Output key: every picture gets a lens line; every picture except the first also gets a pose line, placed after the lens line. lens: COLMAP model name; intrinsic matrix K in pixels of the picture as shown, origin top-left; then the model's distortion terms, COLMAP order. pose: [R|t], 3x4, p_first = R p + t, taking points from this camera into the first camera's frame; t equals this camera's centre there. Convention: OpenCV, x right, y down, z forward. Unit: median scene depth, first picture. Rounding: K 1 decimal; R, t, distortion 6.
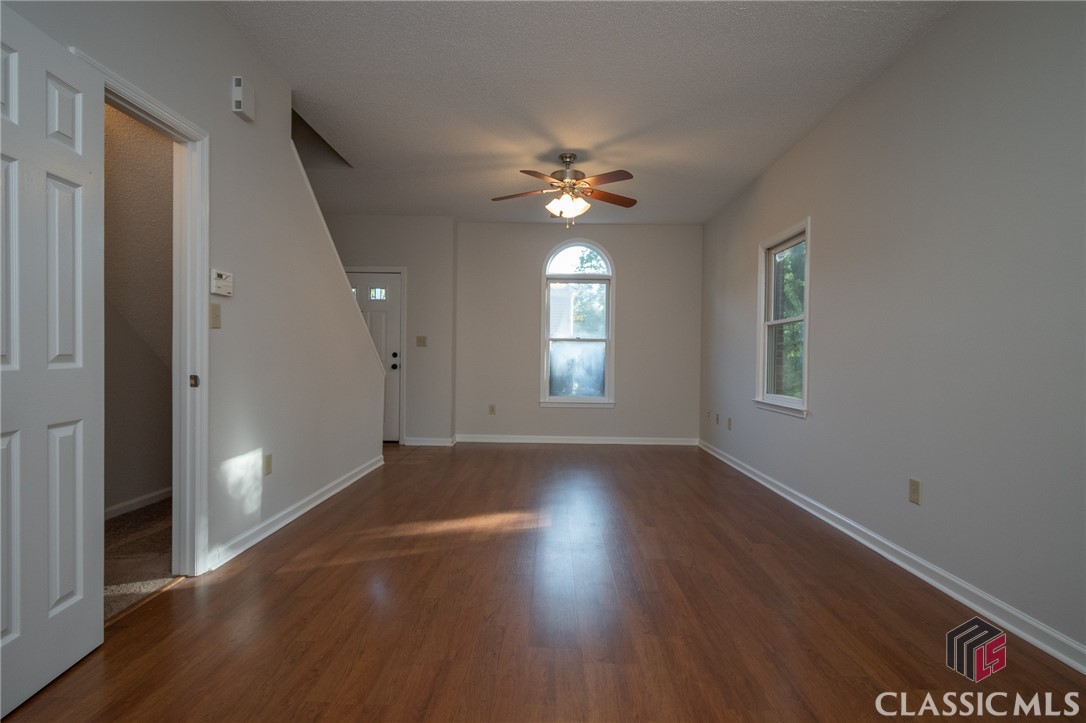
lens RADIAL K [[543.1, 0, 543.0], [0, 543.1, 361.5], [0, 0, 1]] dist [0.016392, -0.000072]
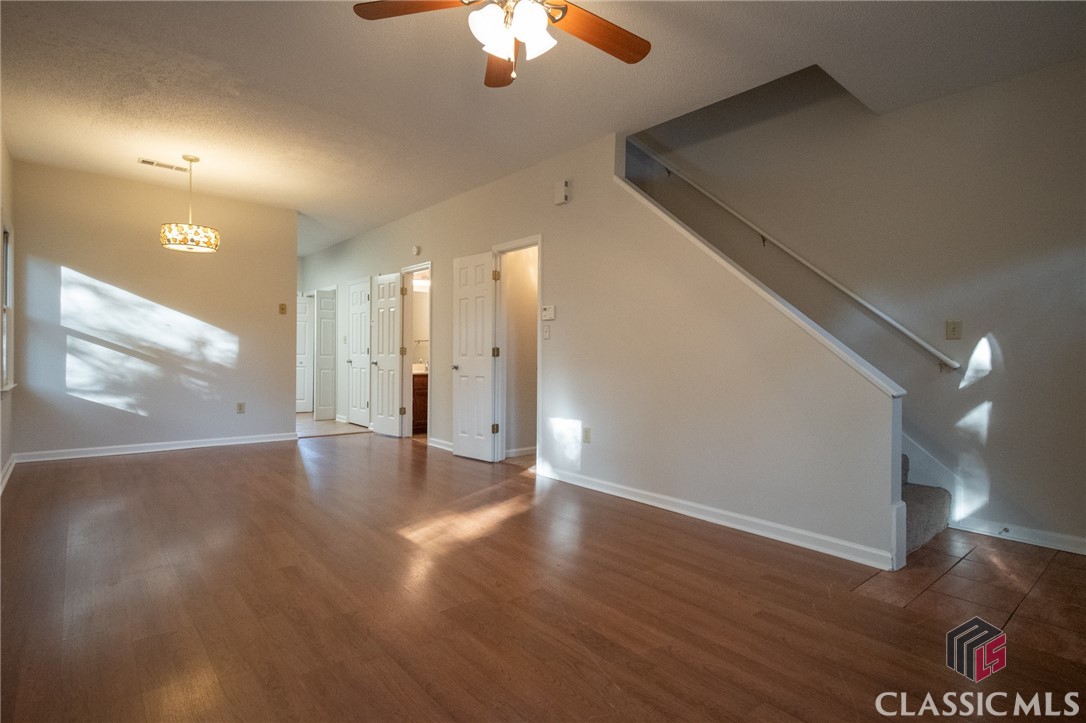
lens RADIAL K [[543.1, 0, 543.0], [0, 543.1, 361.5], [0, 0, 1]] dist [0.016392, -0.000072]
pose [[-0.753037, -0.006360, -0.657948, 0.303359], [-0.018120, 0.999774, 0.011075, -0.004352], [0.657729, 0.020262, -0.752982, 1.255314]]
